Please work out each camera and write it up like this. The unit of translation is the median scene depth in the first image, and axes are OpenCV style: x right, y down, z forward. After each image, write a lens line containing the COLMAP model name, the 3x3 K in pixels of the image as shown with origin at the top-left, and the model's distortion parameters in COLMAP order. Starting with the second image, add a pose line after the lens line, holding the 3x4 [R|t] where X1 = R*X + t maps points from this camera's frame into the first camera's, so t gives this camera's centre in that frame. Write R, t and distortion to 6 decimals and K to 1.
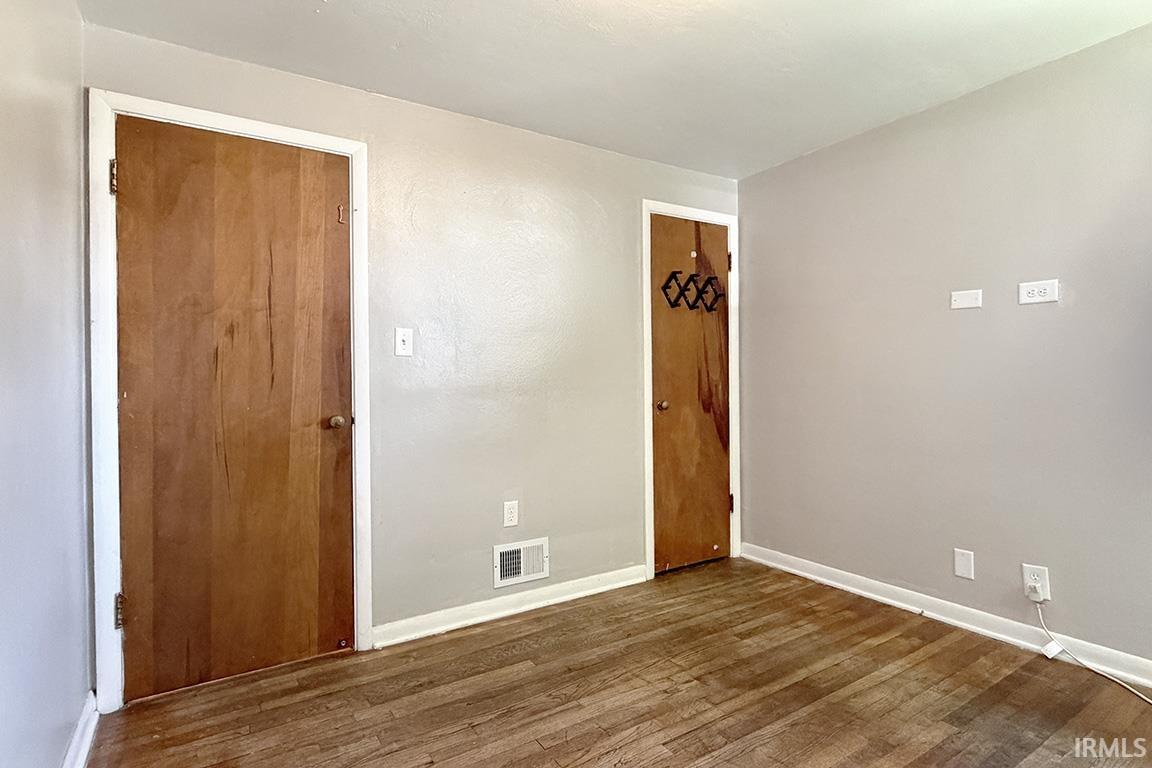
lens RADIAL K [[595.1, 0, 578.5], [0, 595.1, 383.1], [0, 0, 1]] dist [-0.003377, -0.001483]
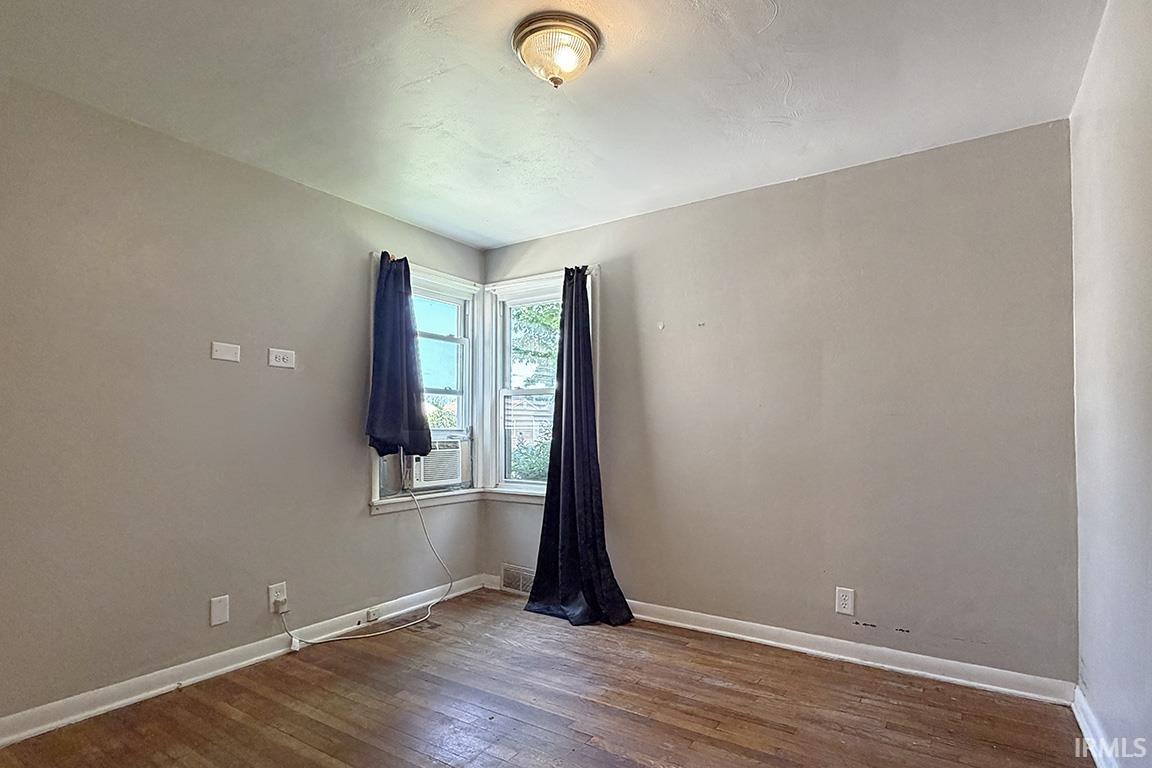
lens RADIAL K [[595.1, 0, 570.4], [0, 595.1, 413.0], [0, 0, 1]] dist [-0.003377, -0.001483]
pose [[-0.417537, 0.037699, 0.907878, -0.568183], [0.011186, 0.999277, -0.036349, 0.011198], [-0.908591, -0.005021, -0.417656, 0.931458]]
